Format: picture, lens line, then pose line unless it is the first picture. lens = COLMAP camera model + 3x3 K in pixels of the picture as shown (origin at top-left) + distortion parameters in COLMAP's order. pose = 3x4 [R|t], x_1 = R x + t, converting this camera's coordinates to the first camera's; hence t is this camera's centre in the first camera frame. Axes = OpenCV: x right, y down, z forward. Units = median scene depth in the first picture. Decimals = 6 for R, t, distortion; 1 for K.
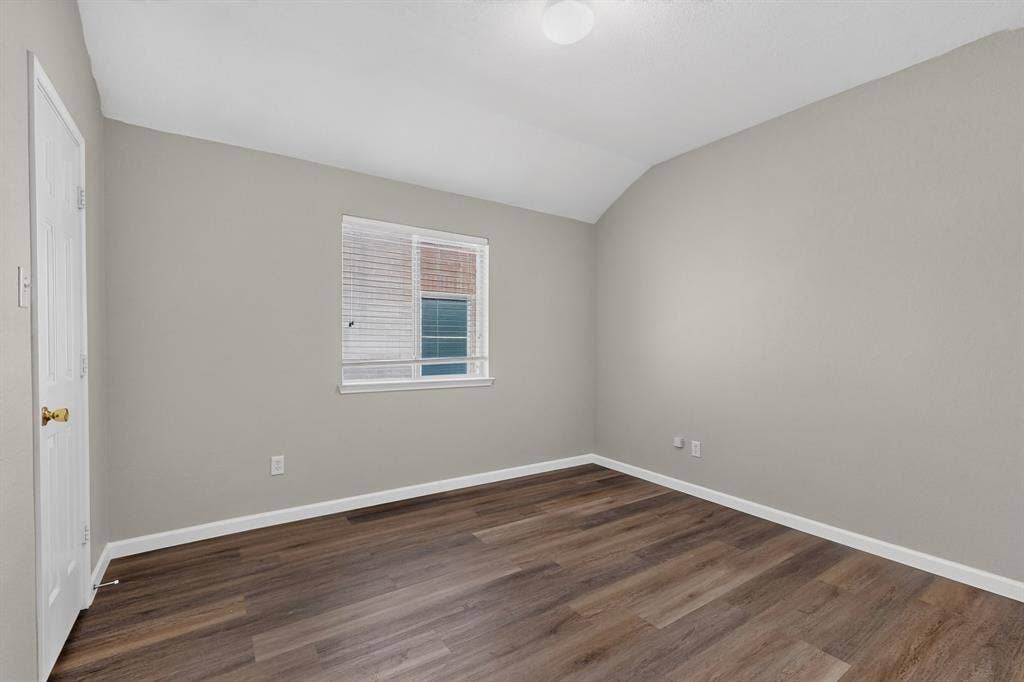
lens RADIAL K [[445.9, 0, 512.3], [0, 445.9, 342.4], [0, 0, 1]] dist [0.000660, -0.000083]
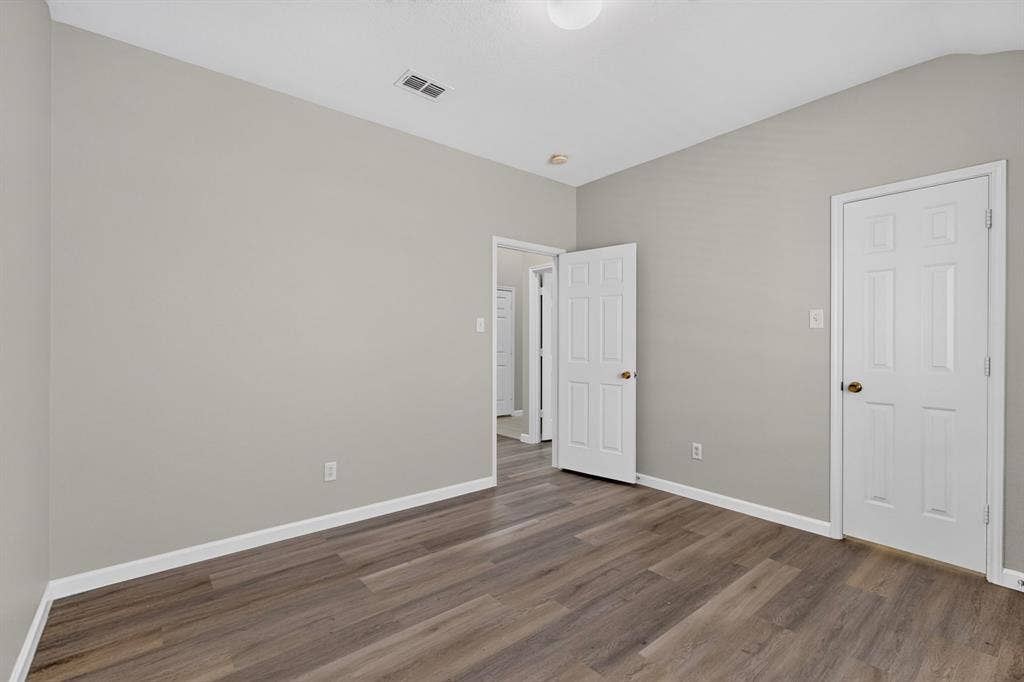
lens RADIAL K [[445.9, 0, 512.3], [0, 445.9, 342.4], [0, 0, 1]] dist [0.000660, -0.000083]
pose [[-0.996086, -0.006756, -0.088129, 0.328058], [-0.006815, 0.999977, 0.000376, -0.003702], [0.088124, 0.000975, -0.996109, 1.891261]]
